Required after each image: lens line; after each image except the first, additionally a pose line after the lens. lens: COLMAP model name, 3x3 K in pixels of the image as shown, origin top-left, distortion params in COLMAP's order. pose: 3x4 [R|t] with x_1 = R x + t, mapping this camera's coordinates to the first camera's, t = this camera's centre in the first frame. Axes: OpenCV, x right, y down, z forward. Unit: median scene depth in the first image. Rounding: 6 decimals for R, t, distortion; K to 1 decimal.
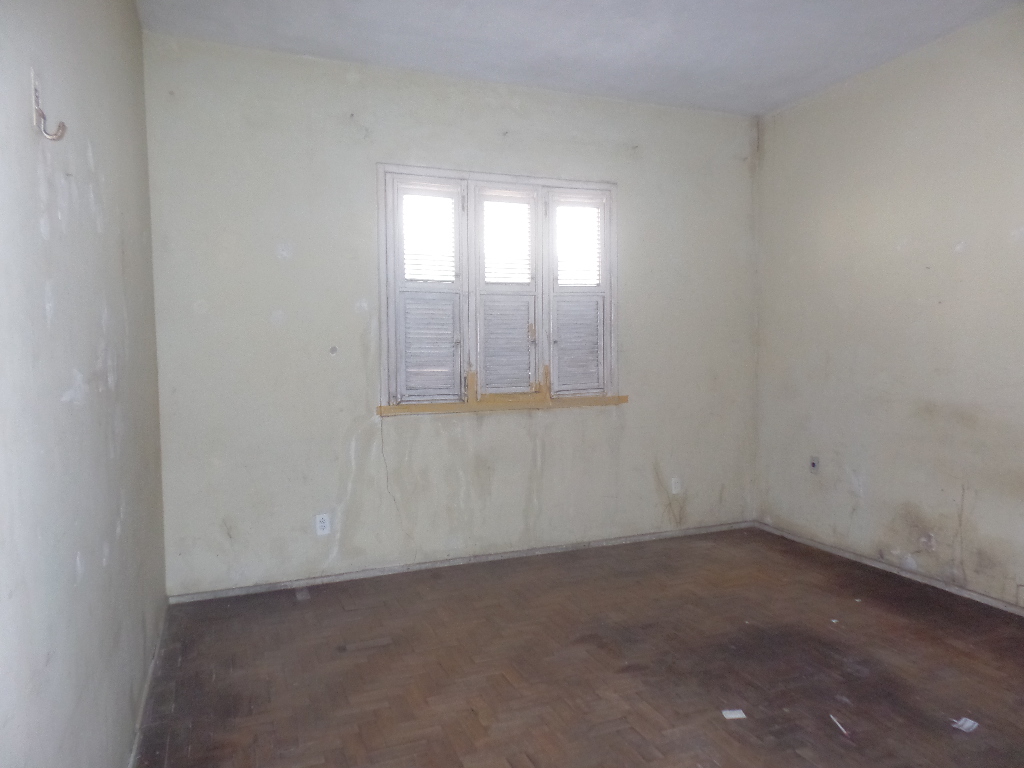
lens RADIAL K [[715.1, 0, 512.7], [0, 715.1, 391.4], [0, 0, 1]] dist [0.003967, 0.008979]
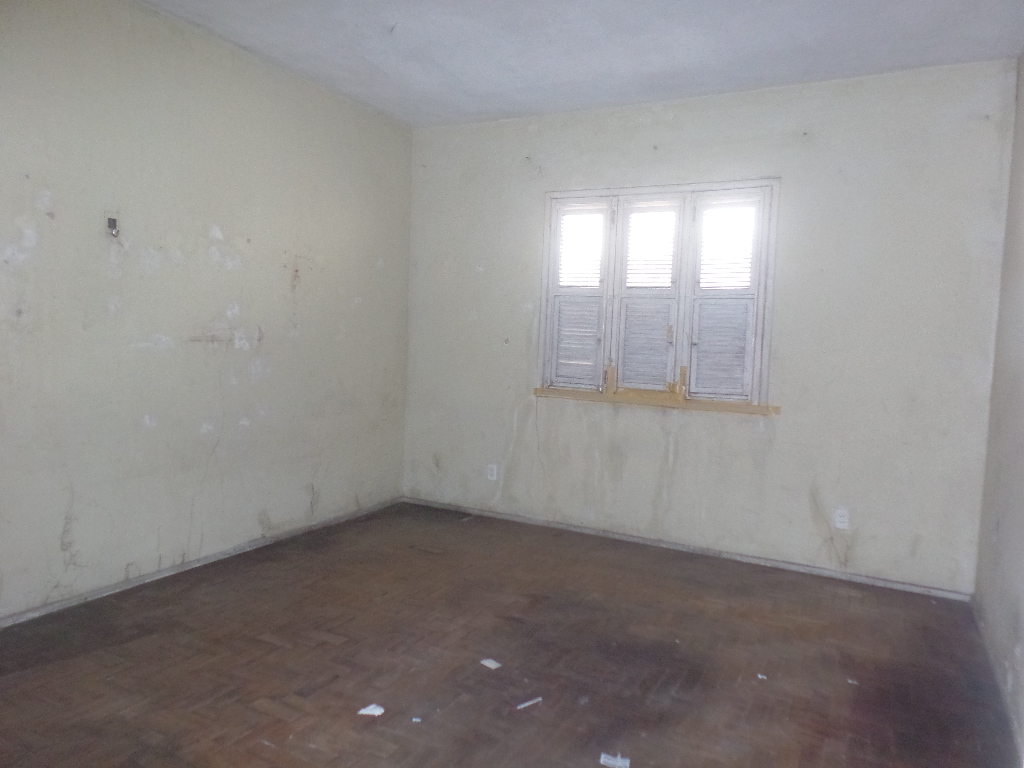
lens RADIAL K [[715.1, 0, 512.7], [0, 715.1, 391.4], [0, 0, 1]] dist [0.003967, 0.008979]
pose [[0.638814, 0.097739, -0.763128, 0.704785], [-0.095887, 0.994278, 0.047077, -0.026775], [0.763362, 0.043101, 0.644531, 0.159017]]
